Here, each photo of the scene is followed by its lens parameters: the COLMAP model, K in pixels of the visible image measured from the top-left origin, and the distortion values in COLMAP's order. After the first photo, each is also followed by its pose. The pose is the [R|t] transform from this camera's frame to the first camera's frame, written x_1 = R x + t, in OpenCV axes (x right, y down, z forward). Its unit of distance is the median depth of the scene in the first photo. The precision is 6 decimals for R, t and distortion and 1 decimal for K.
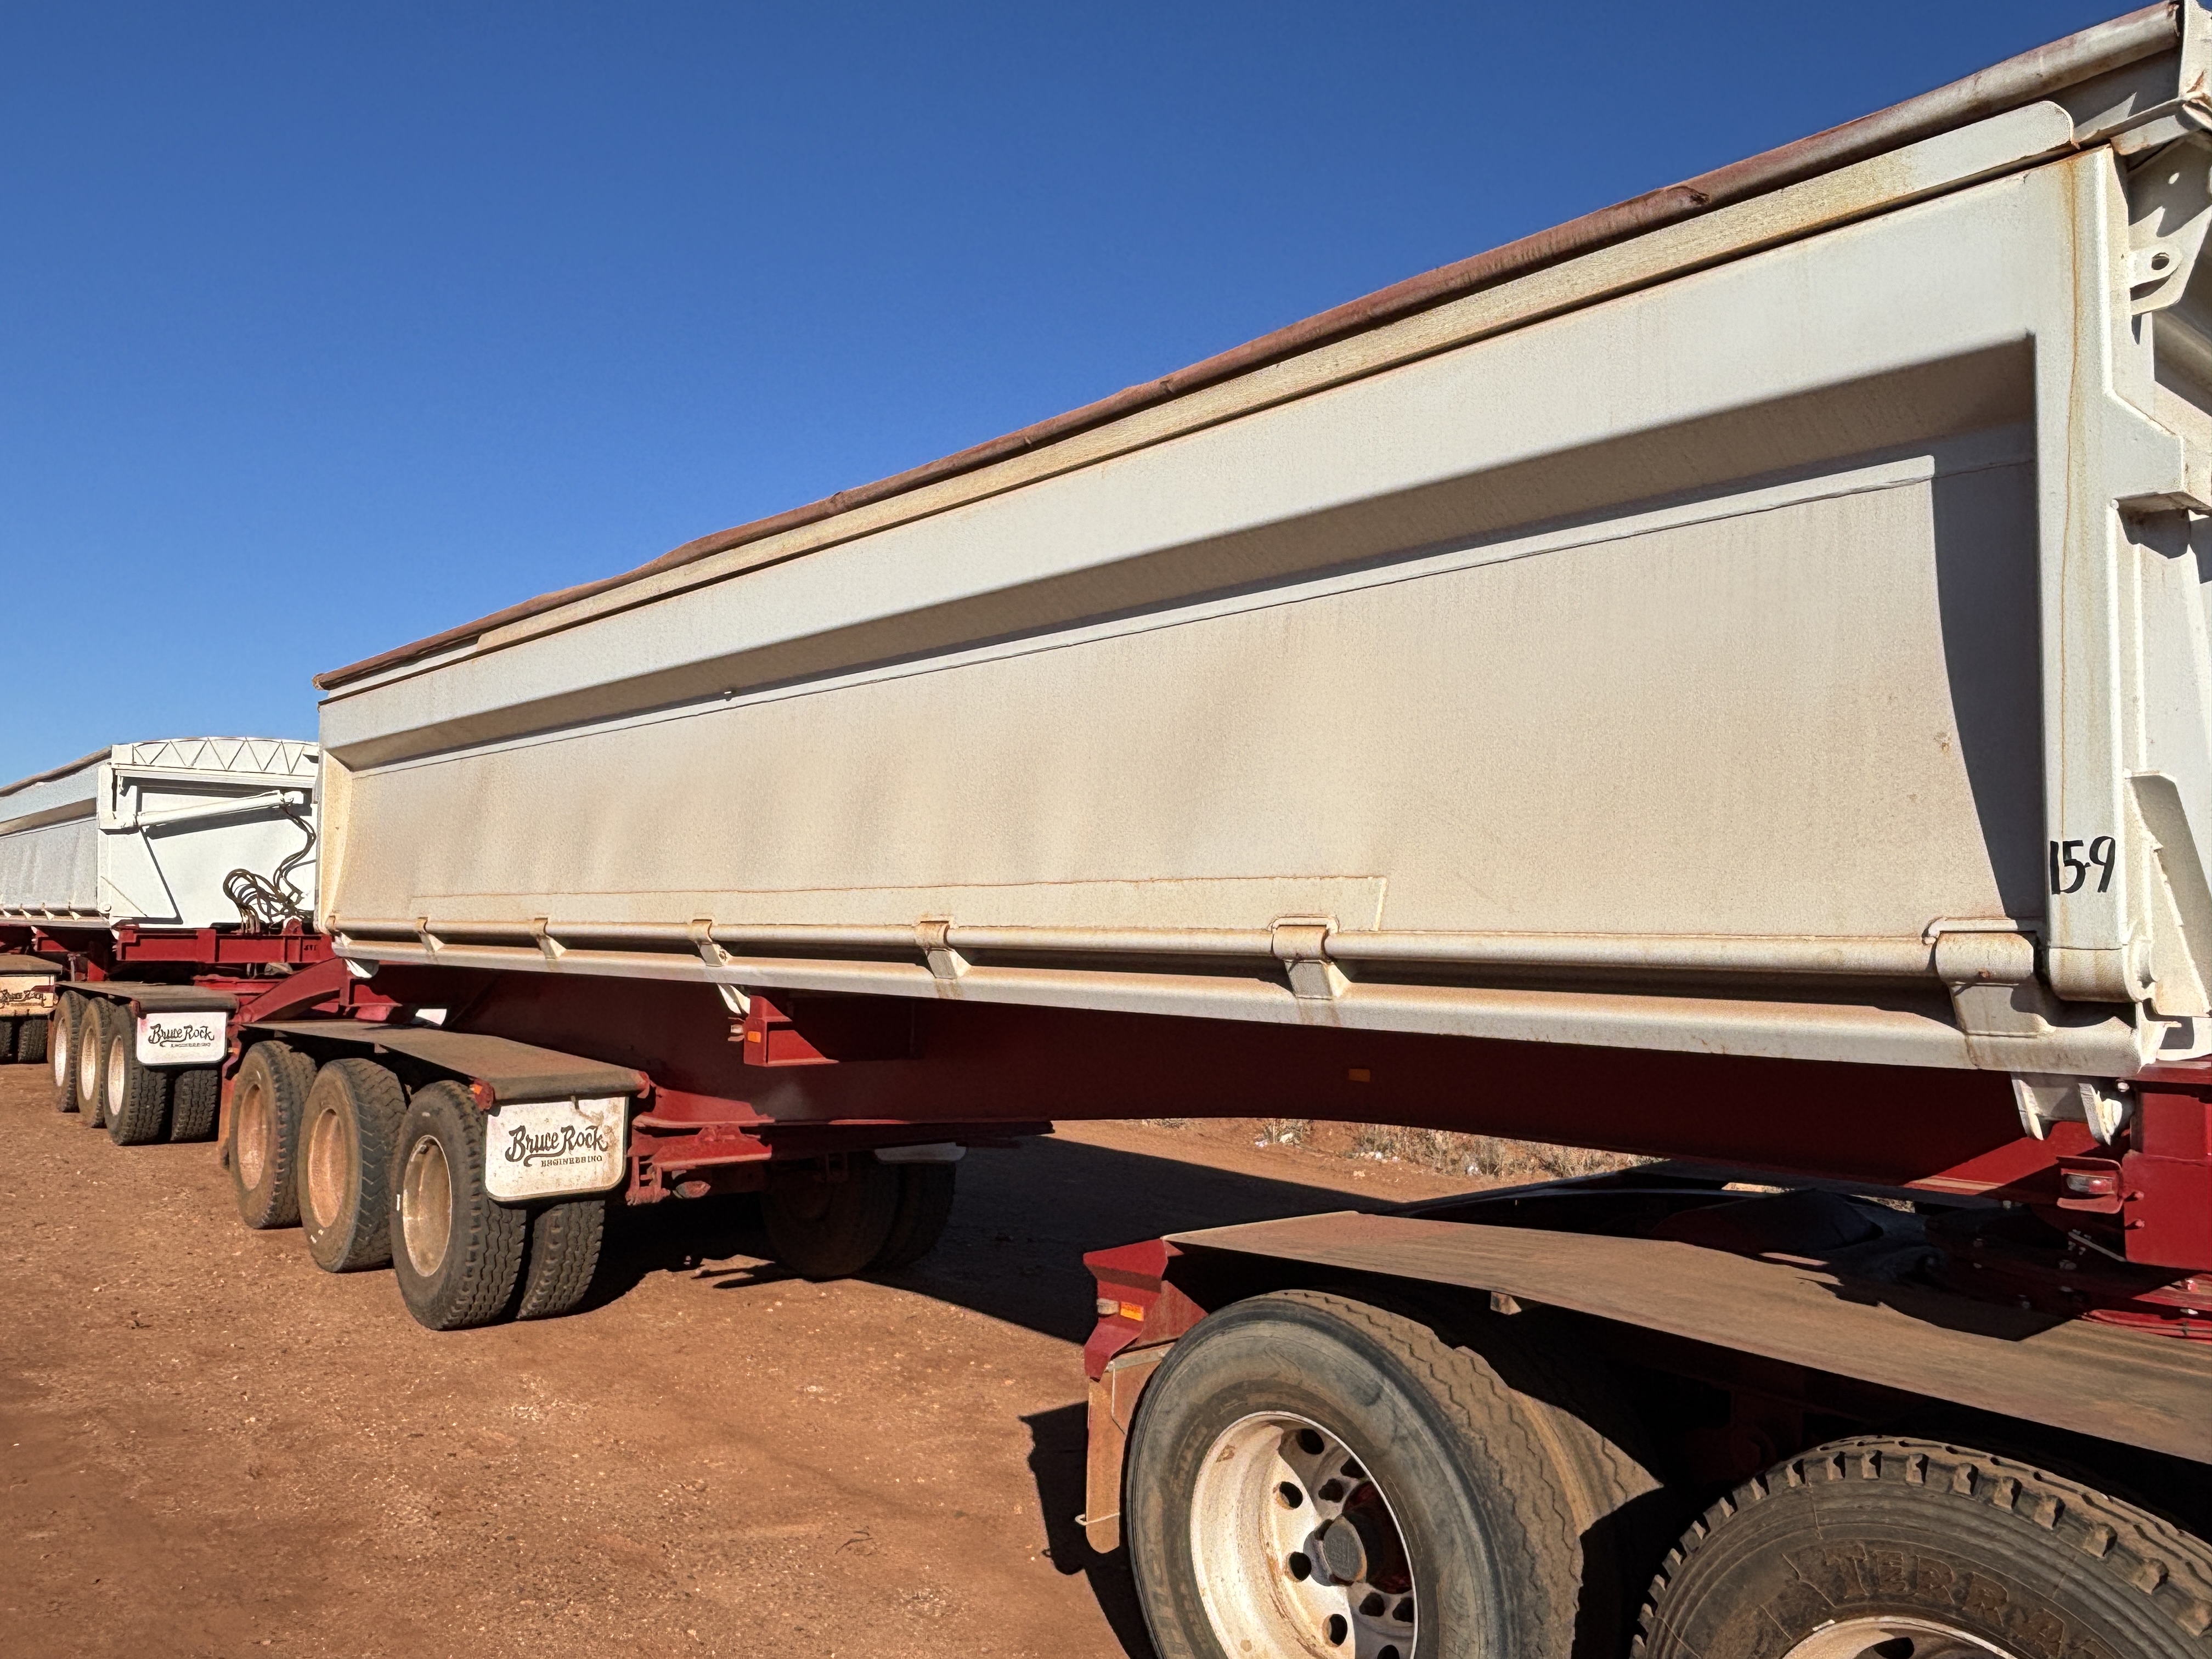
lens RADIAL K [[1605.3, 0, 1097.1], [0, 1605.3, 824.8], [0, 0, 1]] dist [-0.023385, -0.004082]
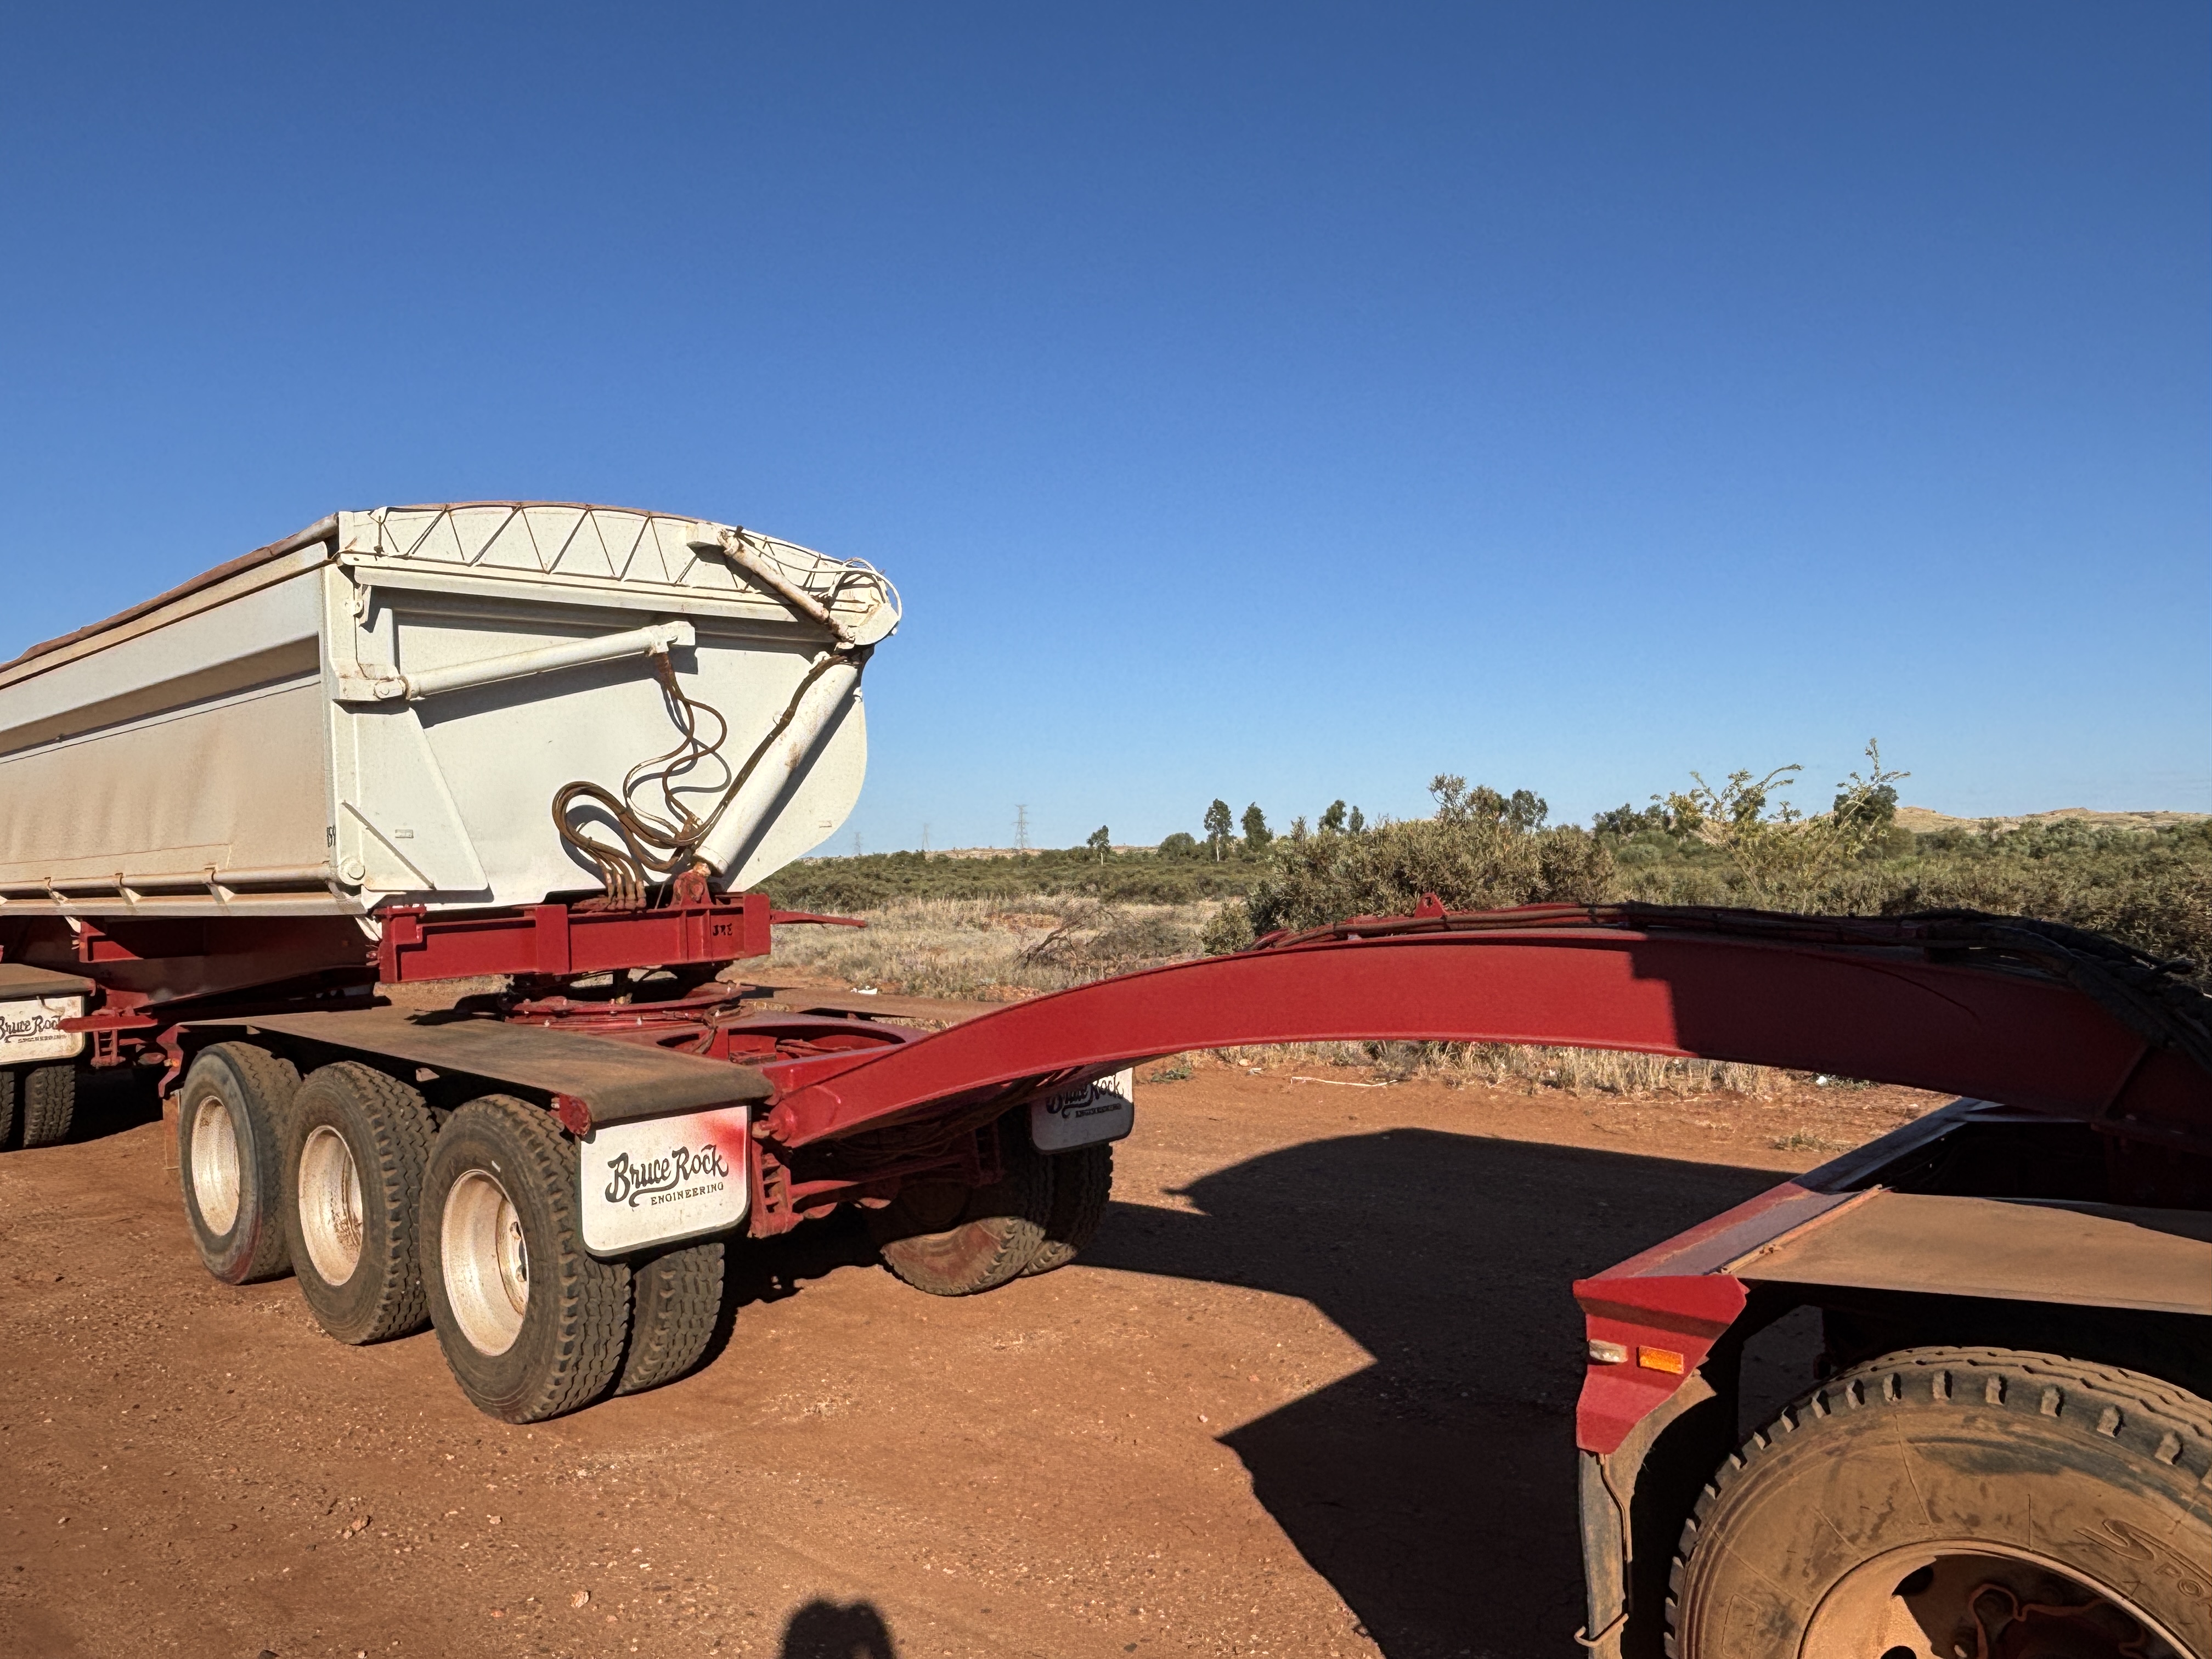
lens RADIAL K [[1605.3, 0, 1112.2], [0, 1605.3, 806.7], [0, 0, 1]] dist [-0.023385, -0.004082]
pose [[0.991463, -0.043371, 0.122962, -0.389662], [0.036826, 0.997806, 0.055013, 0.011984], [-0.125078, -0.050015, 0.990885, 0.441742]]
